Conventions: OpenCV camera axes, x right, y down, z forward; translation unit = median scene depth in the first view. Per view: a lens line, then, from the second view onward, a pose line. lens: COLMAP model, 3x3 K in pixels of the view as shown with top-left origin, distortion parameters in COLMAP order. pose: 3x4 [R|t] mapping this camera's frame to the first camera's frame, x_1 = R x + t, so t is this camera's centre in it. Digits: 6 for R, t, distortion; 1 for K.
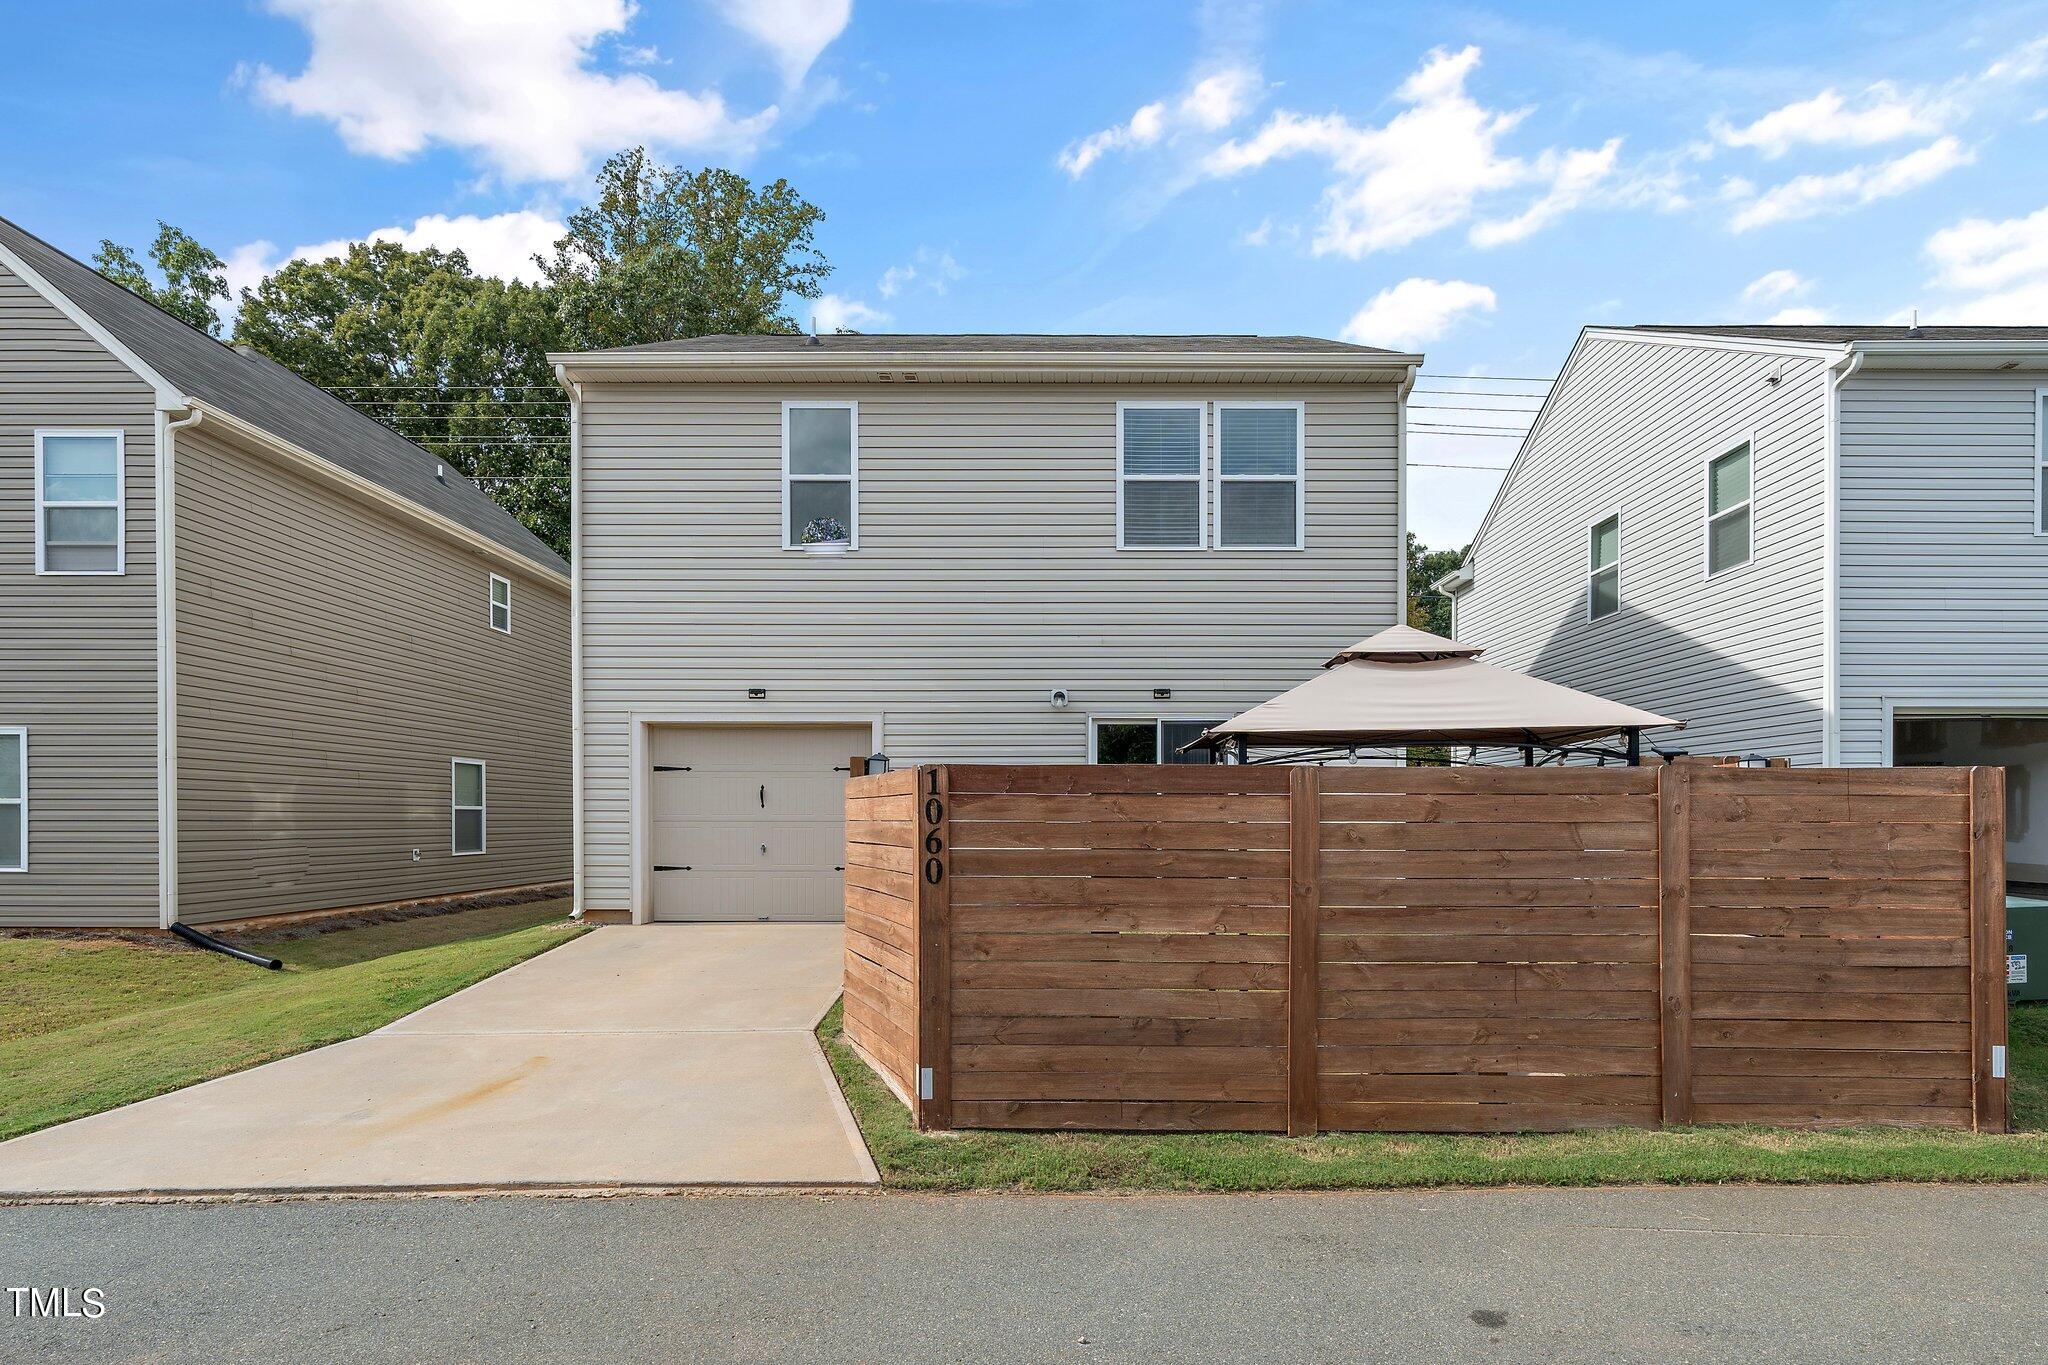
lens RADIAL K [[759.2, 0, 1024.0], [0, 759.2, 644.0], [0, 0, 1]] dist [-0.001357, -0.000036]
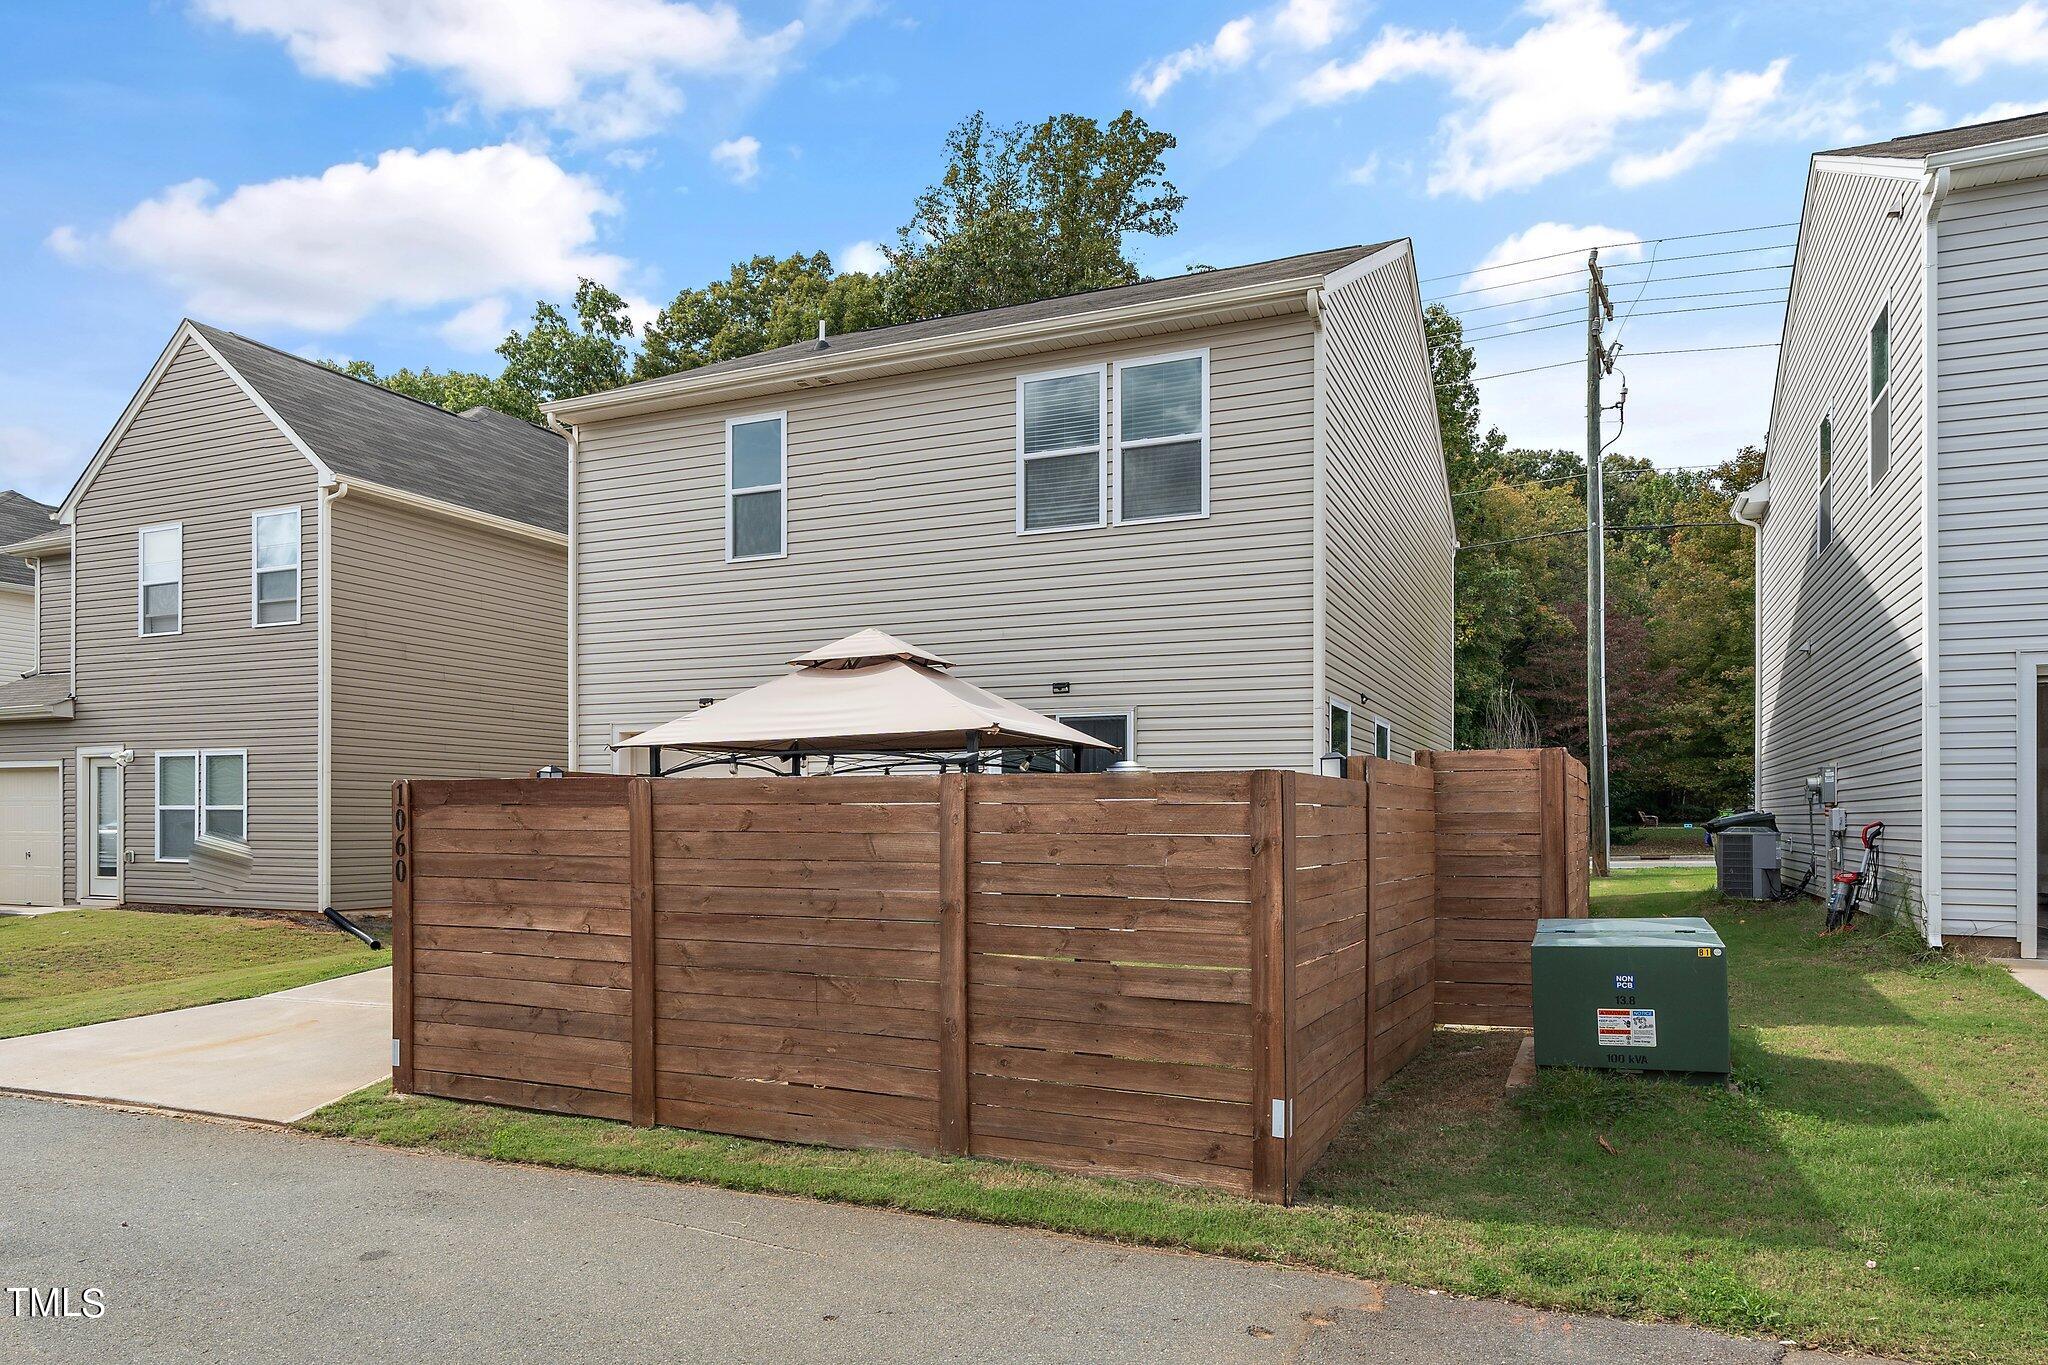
lens RADIAL K [[838.4, 0, 997.0], [0, 838.4, 617.0], [0, 0, 1]] dist [-0.000798, -0.000138]
pose [[0.959249, -0.065273, -0.274918, 1.191365], [0.061533, 0.997858, -0.022215, -0.007548], [0.275779, 0.004393, 0.961211, 0.007025]]
